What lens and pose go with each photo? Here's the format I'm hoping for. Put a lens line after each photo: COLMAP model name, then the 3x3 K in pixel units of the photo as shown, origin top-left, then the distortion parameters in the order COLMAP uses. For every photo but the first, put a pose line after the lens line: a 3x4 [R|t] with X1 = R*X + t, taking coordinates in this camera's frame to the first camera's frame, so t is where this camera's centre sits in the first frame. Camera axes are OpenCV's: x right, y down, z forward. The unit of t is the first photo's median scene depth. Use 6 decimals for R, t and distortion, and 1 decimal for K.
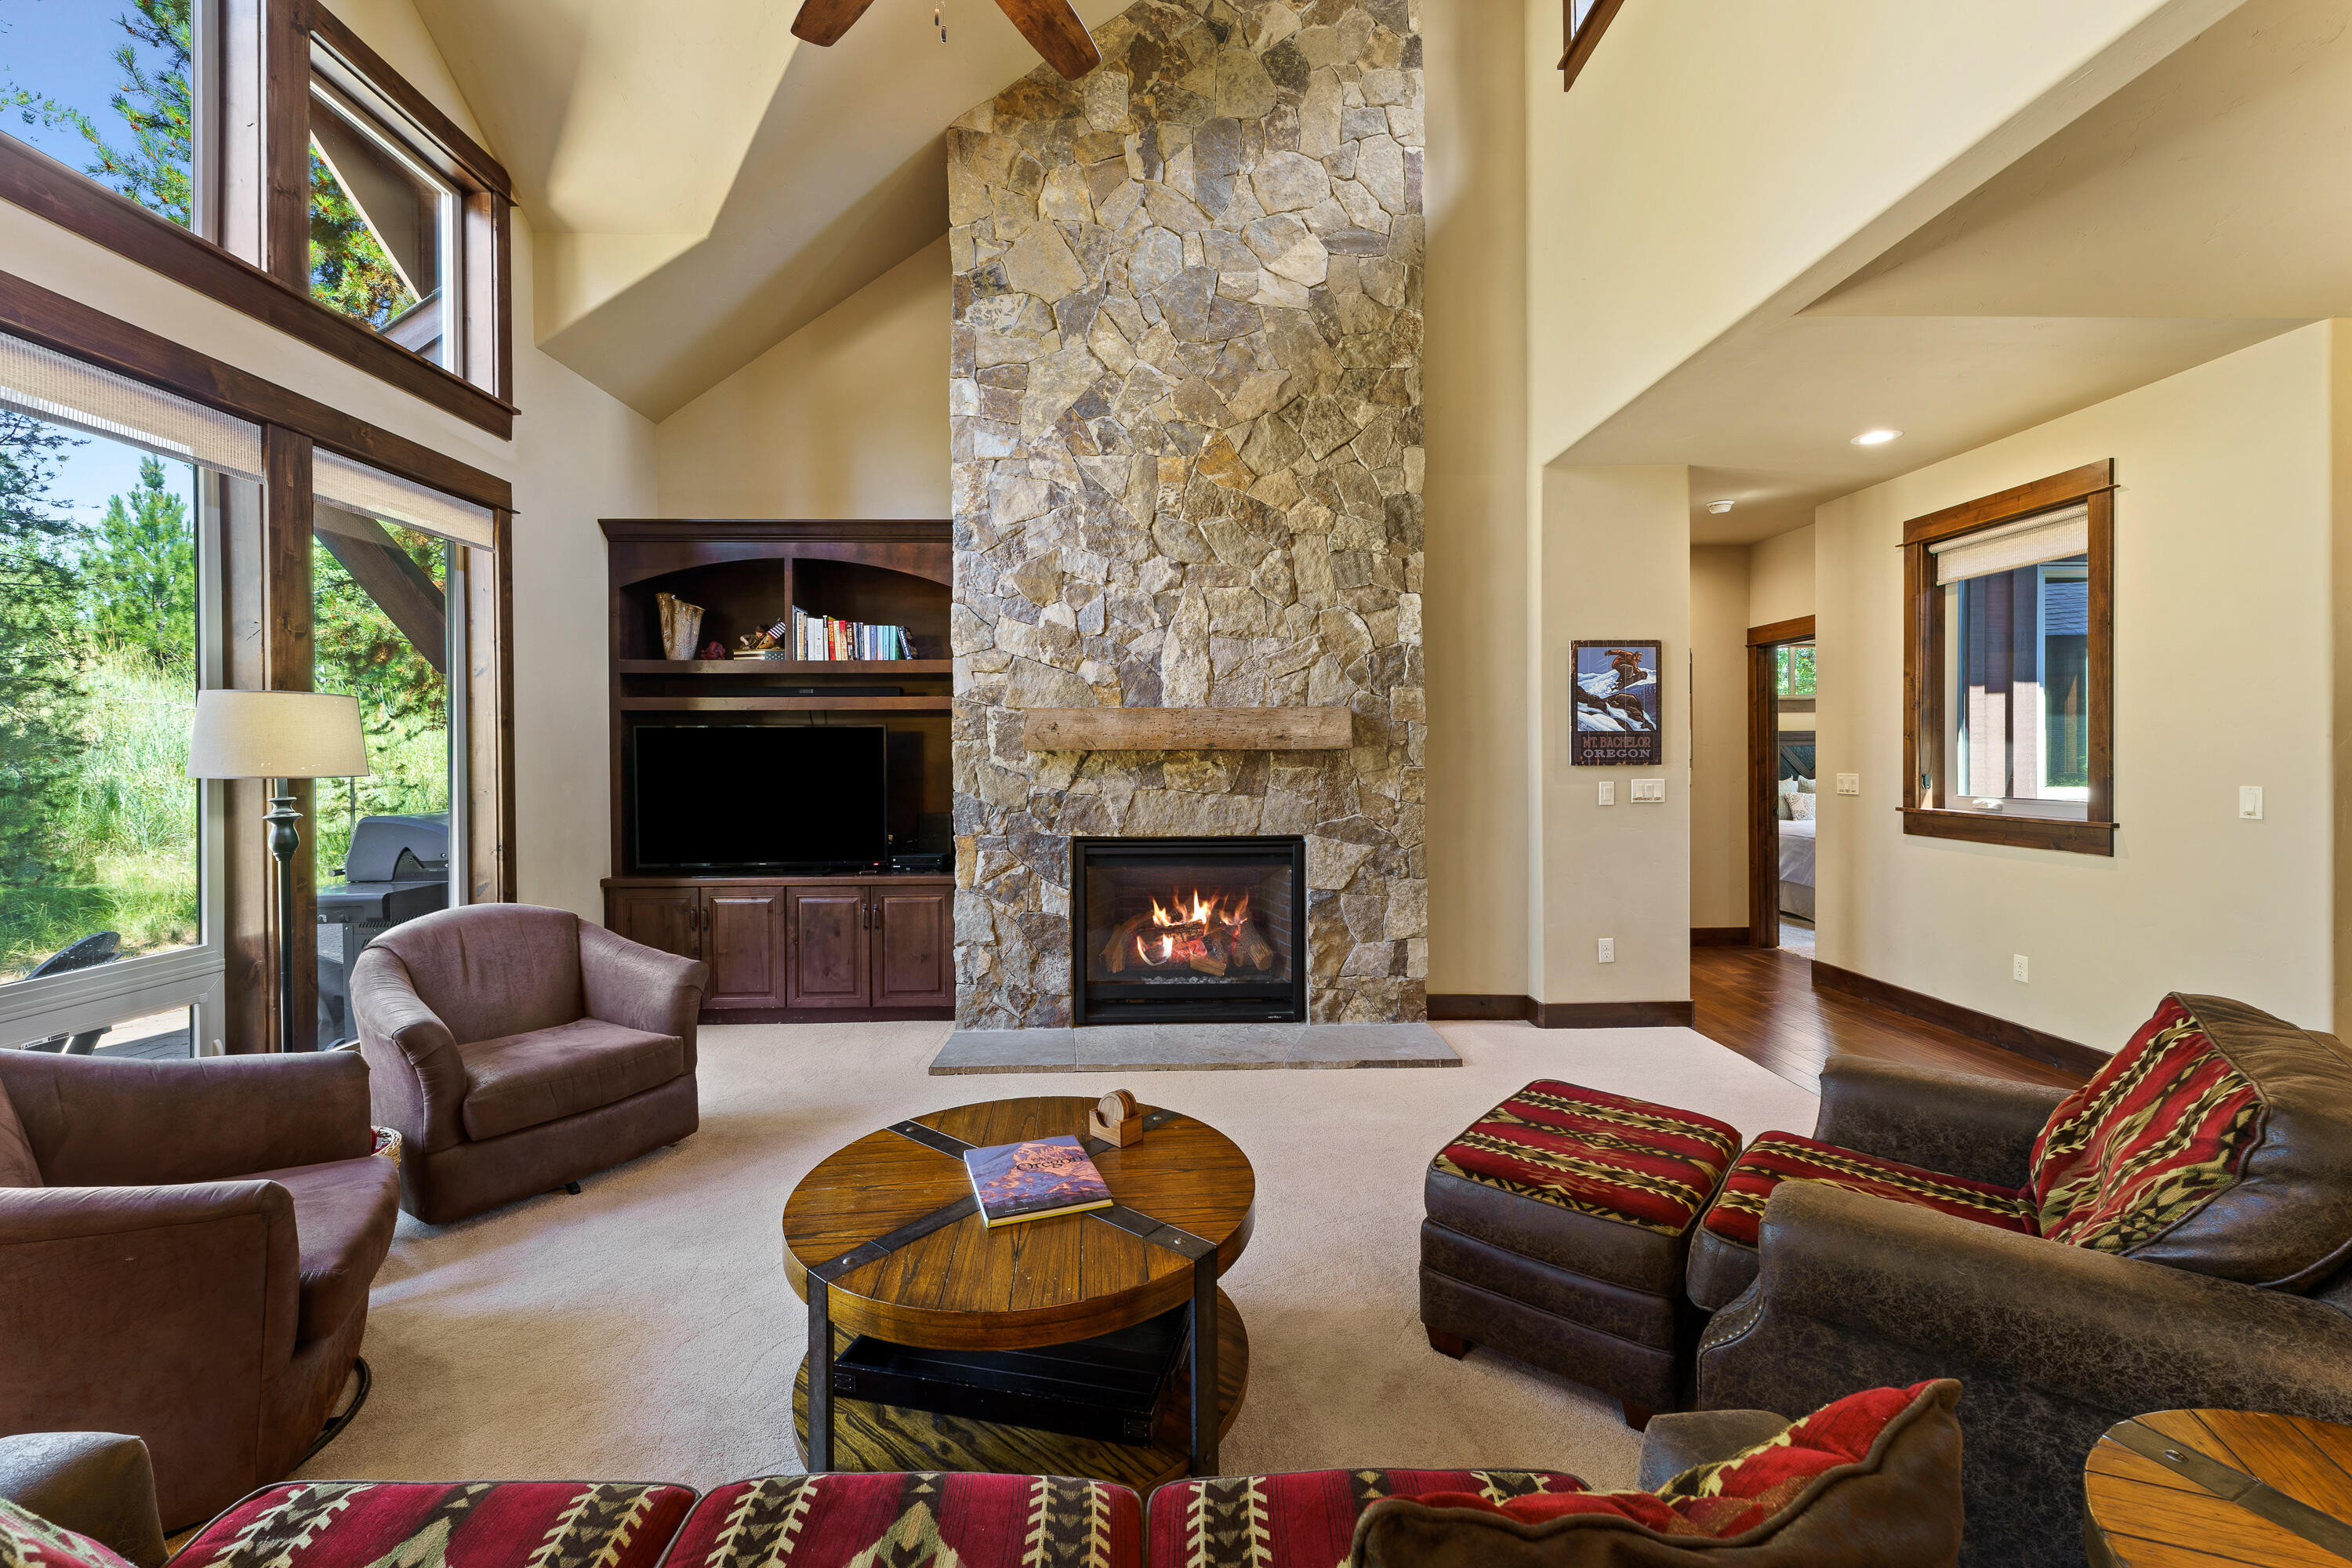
lens RADIAL K [[956.6, 0, 1191.8], [0, 956.6, 740.3], [0, 0, 1]] dist [0.000649, -0.000695]
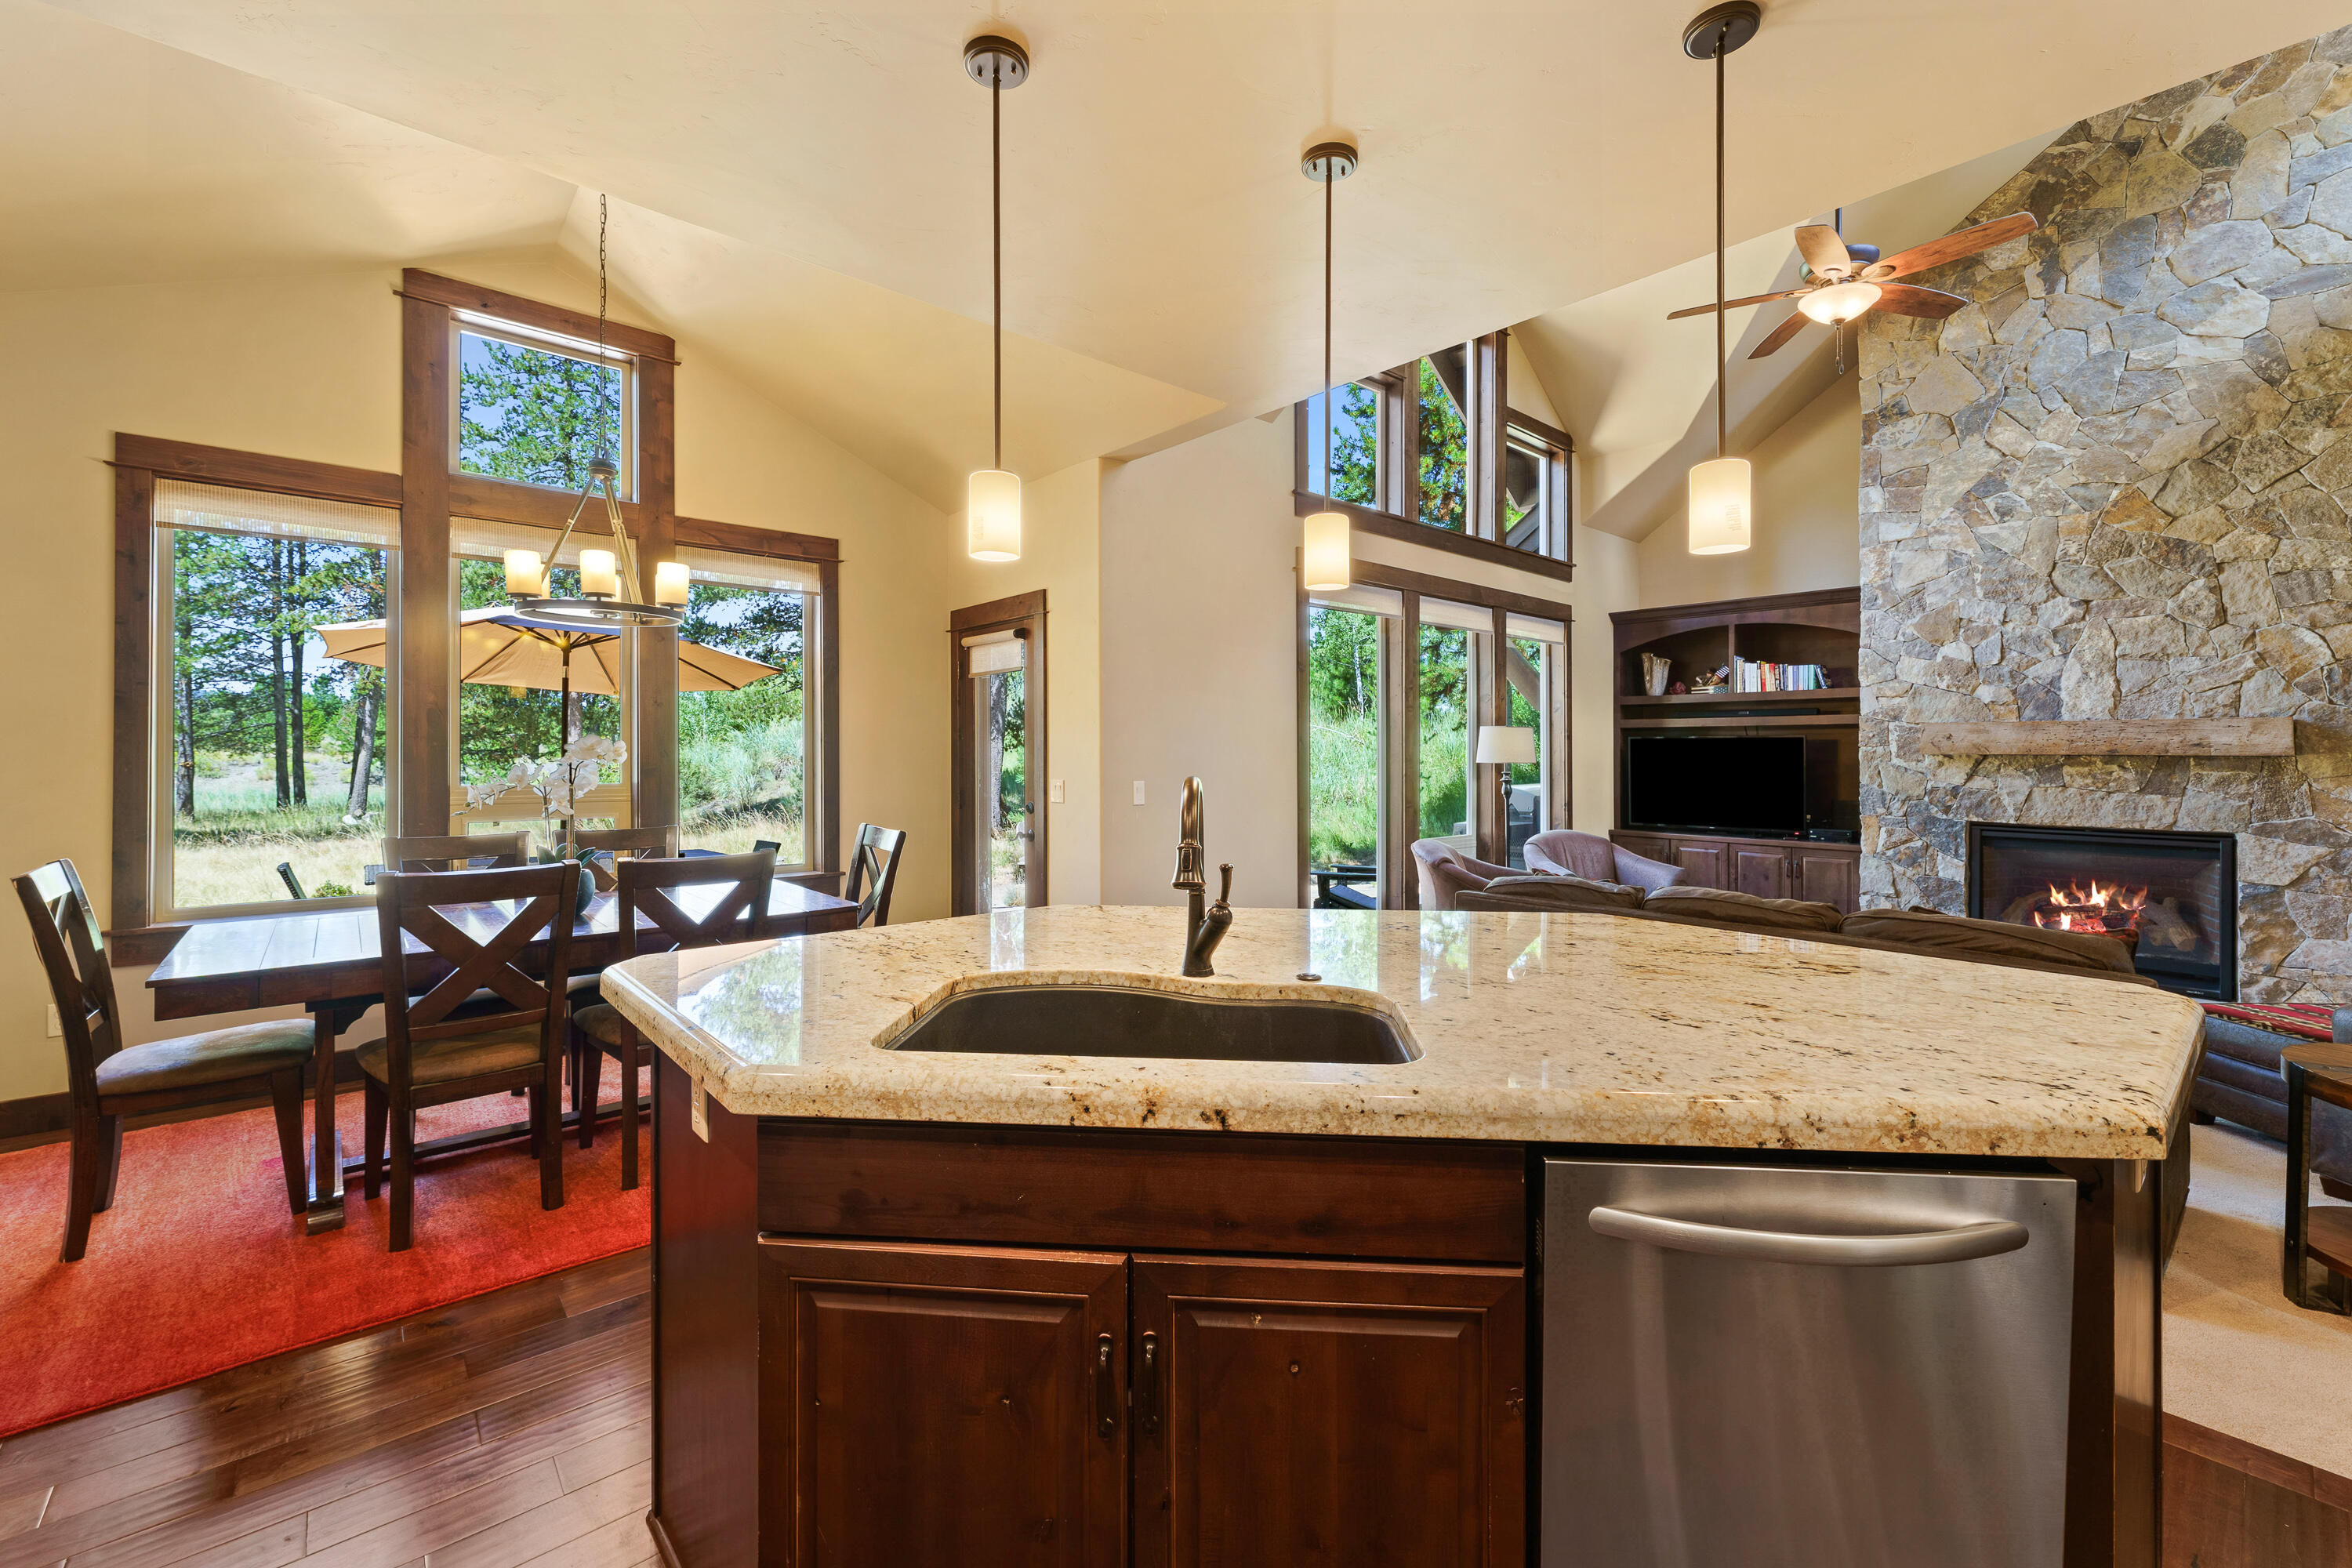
lens RADIAL K [[956.6, 0, 1170.0], [0, 956.6, 753.4], [0, 0, 1]] dist [0.000649, -0.000695]
pose [[0.620700, 0.007893, -0.784009, 0.221998], [-0.000667, 0.999954, 0.009540, -0.002981], [0.784048, -0.005398, 0.620677, -0.660446]]
